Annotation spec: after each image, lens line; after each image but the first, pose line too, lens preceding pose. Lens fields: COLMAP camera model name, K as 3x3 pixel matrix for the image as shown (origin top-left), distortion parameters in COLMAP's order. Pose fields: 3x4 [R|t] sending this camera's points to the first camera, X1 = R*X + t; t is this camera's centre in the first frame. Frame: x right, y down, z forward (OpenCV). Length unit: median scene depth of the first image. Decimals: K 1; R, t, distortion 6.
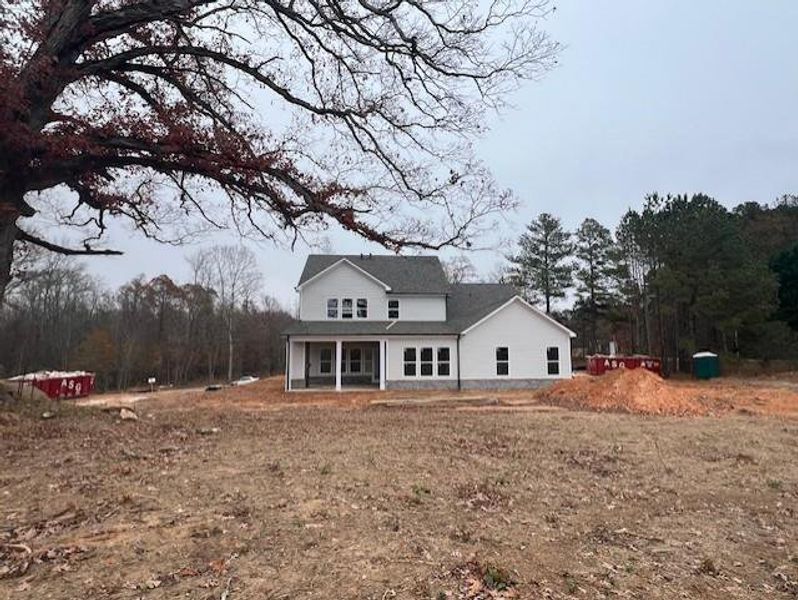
lens RADIAL K [[441.6, 0, 403.3], [0, 441.6, 293.3], [0, 0, 1]] dist [-0.006355, -0.001139]
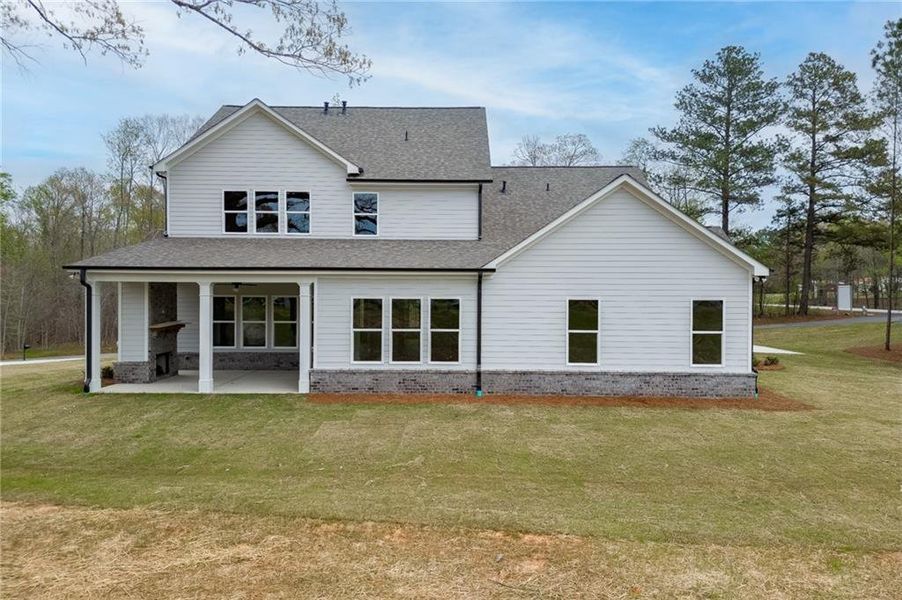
lens RADIAL K [[642.2, 0, 451.0], [0, 642.2, 300.0], [0, 0, 1]] dist [0.080298, -0.097329]
pose [[0.995714, 0.011285, -0.091797, 0.069249], [0.001733, 0.990077, 0.140514, 0.015885], [0.092472, -0.140070, 0.985814, 0.167552]]
